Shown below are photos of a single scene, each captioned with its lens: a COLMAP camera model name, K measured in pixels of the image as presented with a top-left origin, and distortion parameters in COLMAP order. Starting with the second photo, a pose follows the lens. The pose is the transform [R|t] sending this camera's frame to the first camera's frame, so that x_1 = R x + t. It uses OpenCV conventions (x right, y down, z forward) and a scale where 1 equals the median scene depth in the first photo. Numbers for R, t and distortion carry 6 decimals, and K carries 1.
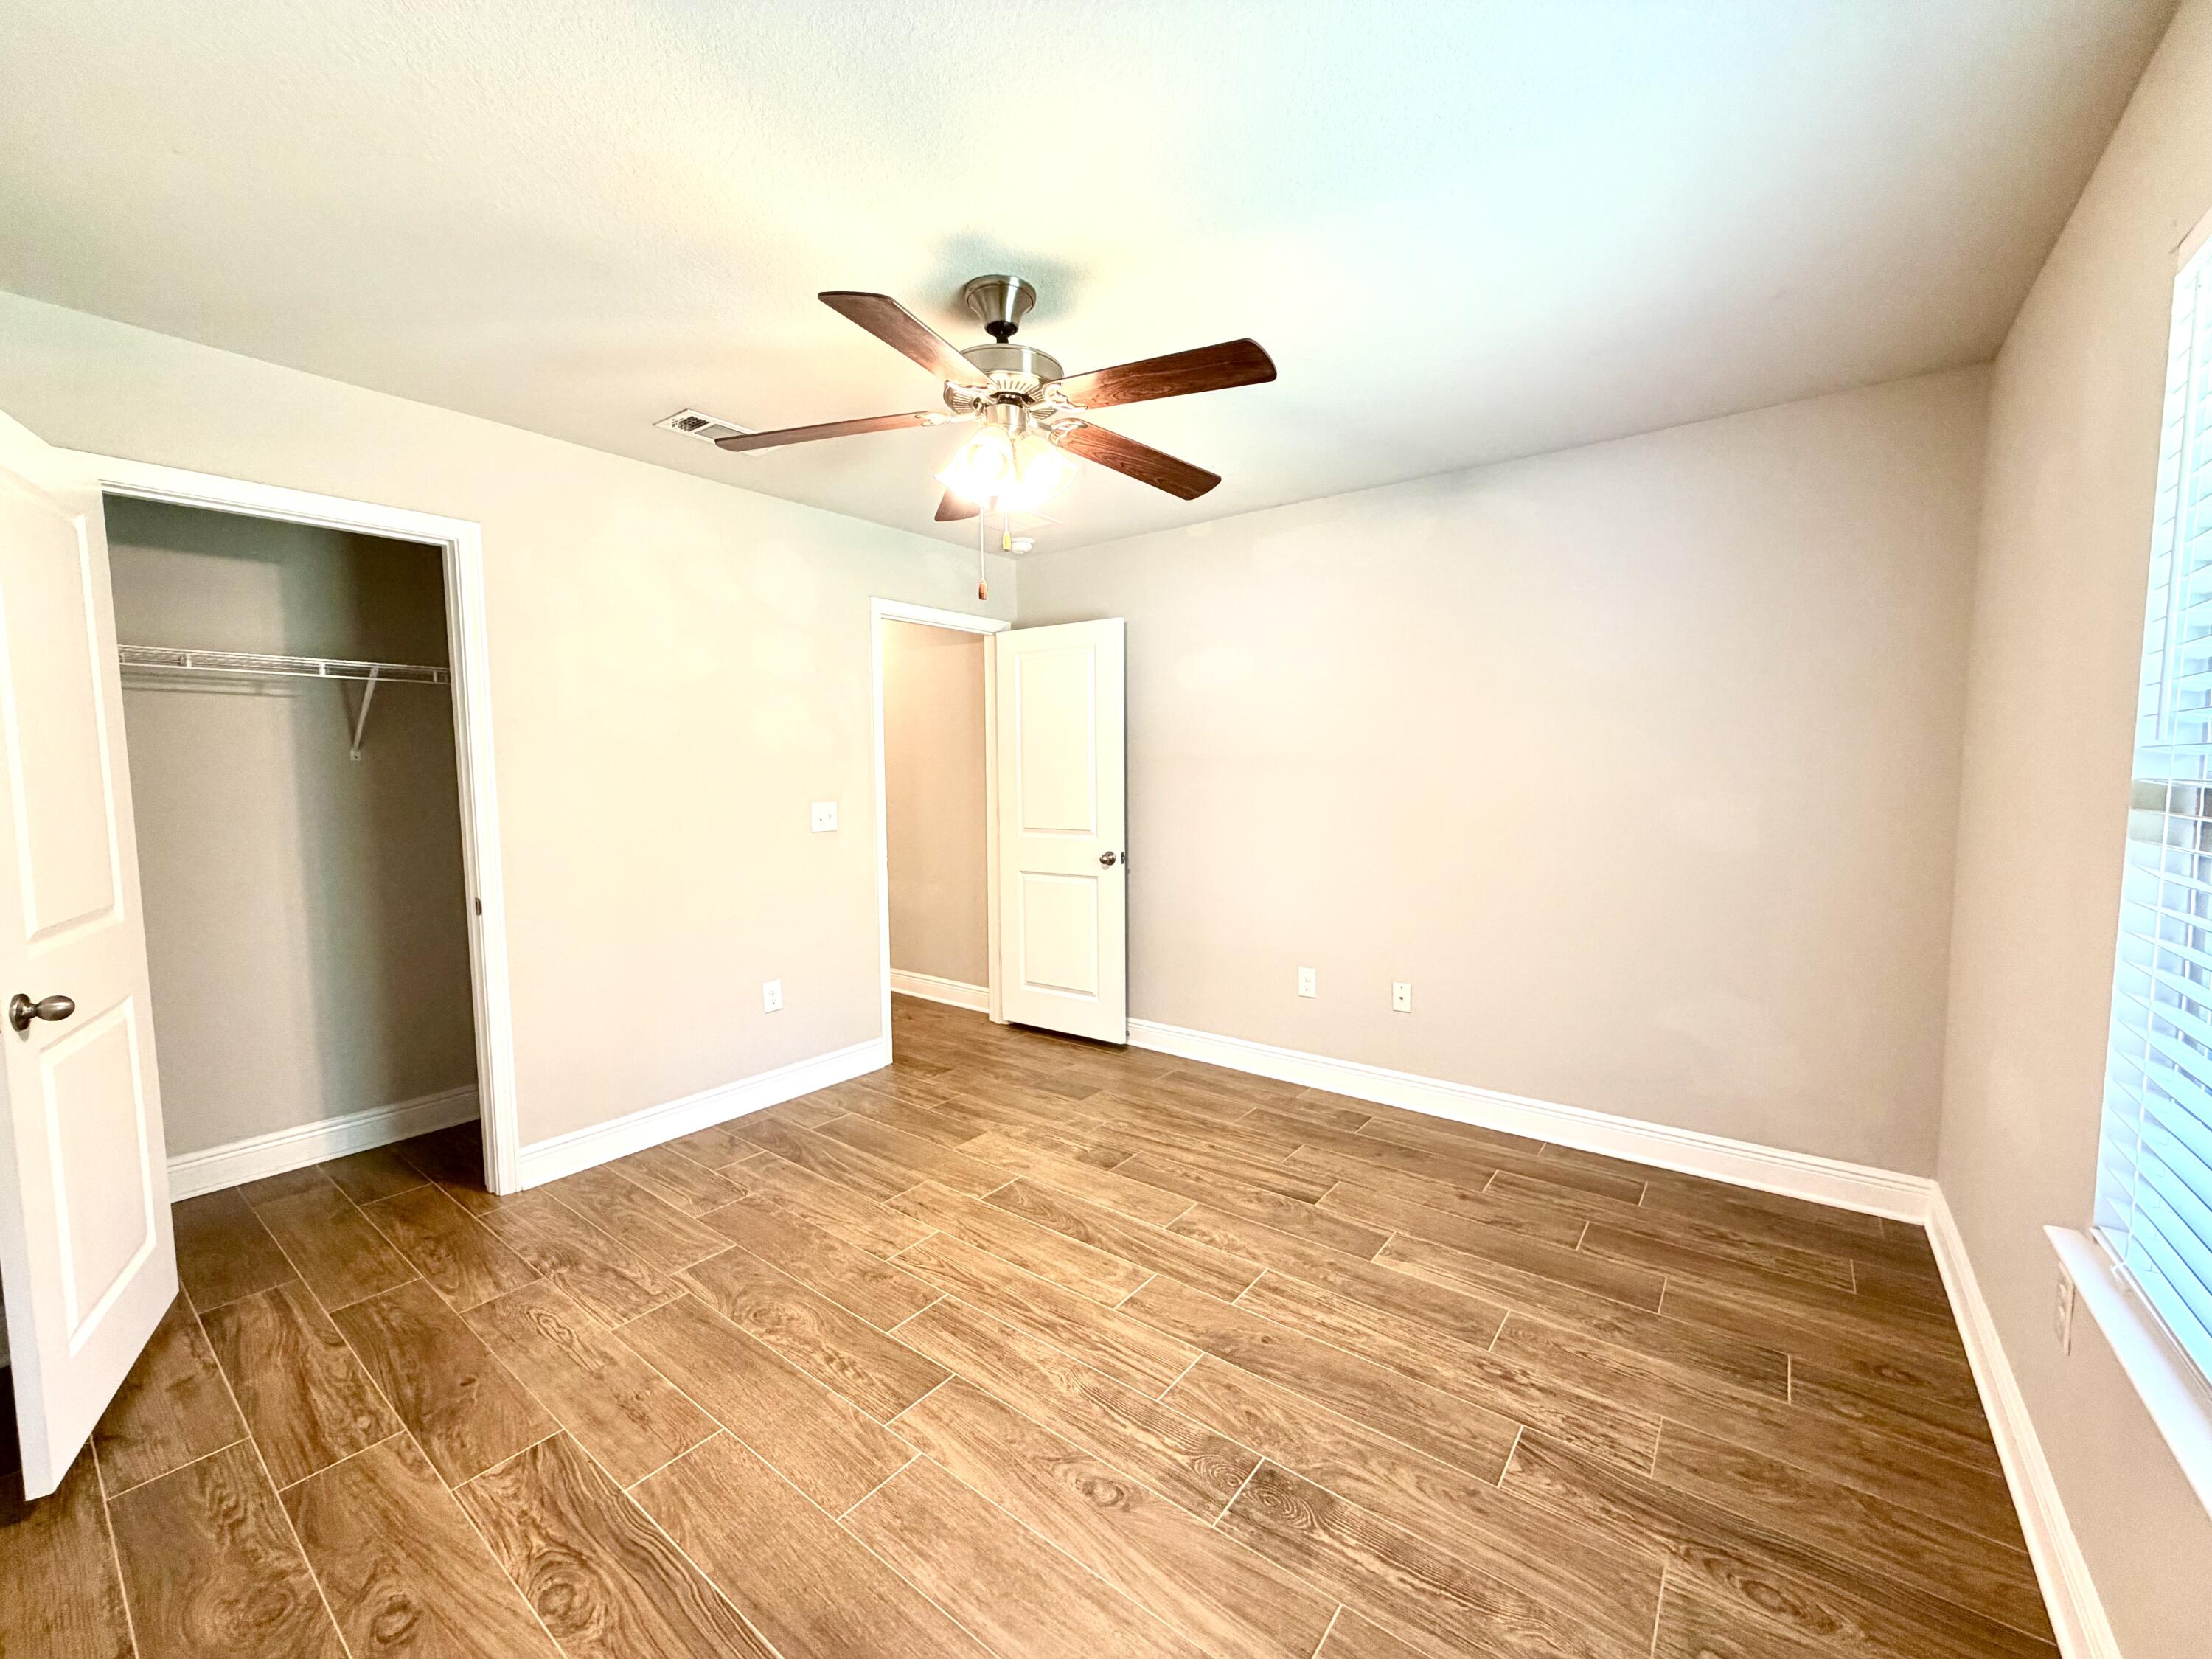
lens RADIAL K [[883.7, 0, 1098.3], [0, 883.7, 834.1], [0, 0, 1]] dist [0.000517, 0.000493]
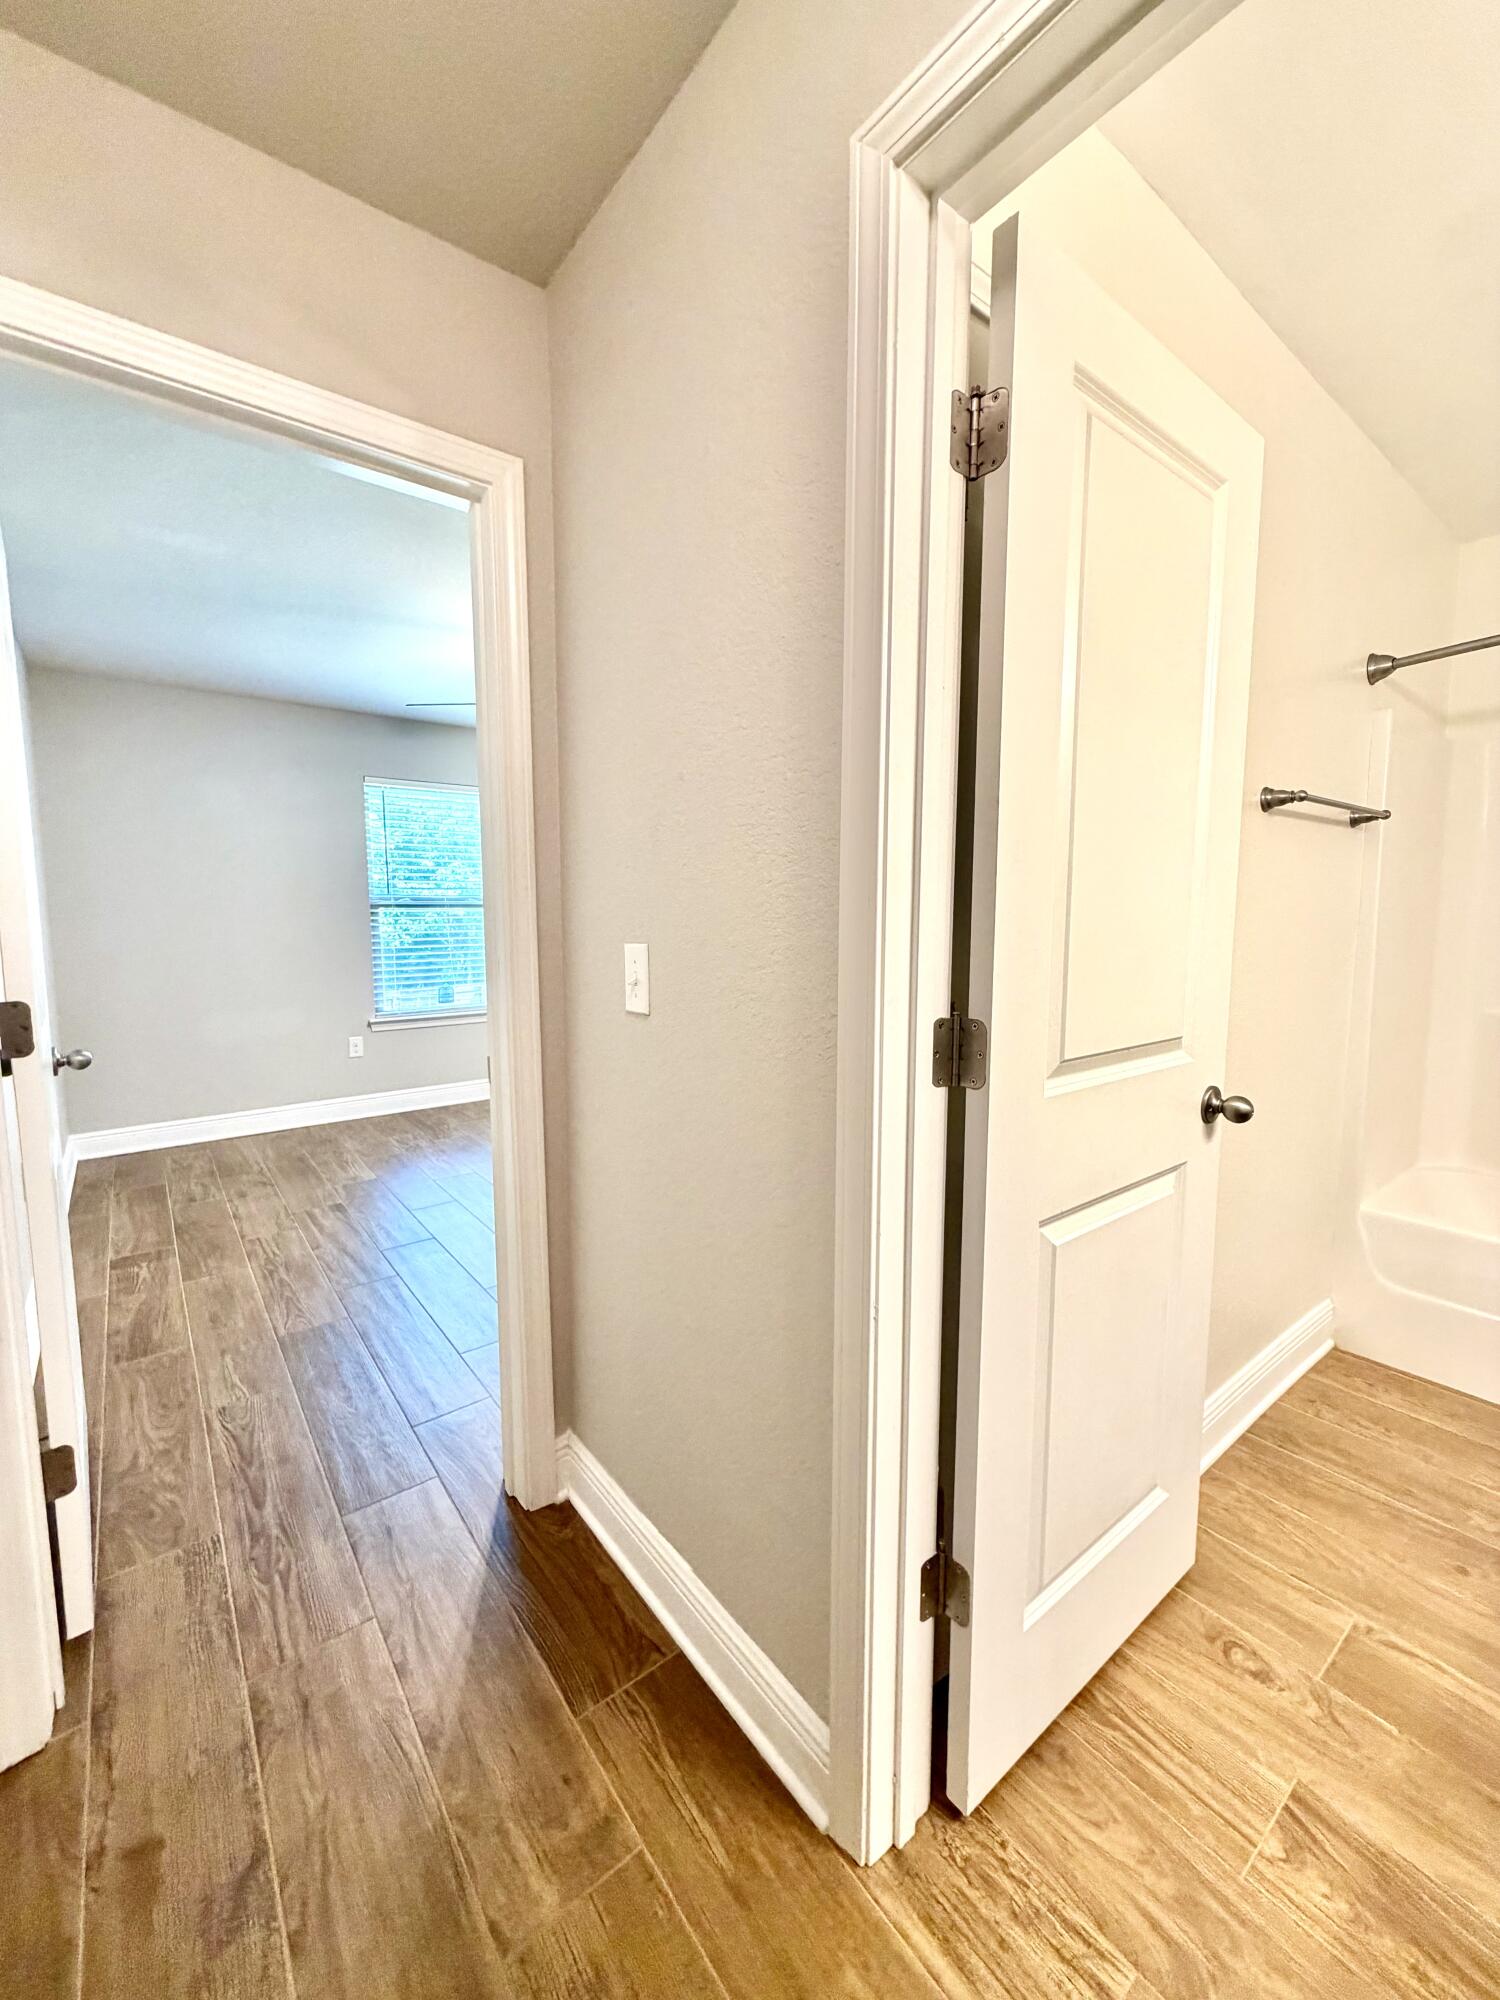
lens RADIAL K [[799.0, 0, 746.4], [0, 799.0, 993.6], [0, 0, 1]] dist [0.000517, 0.000493]
pose [[-0.968063, -0.018543, 0.250019, -0.890429], [0.025507, 0.984801, 0.171804, -0.144465], [-0.249404, 0.172694, -0.952877, 2.555499]]
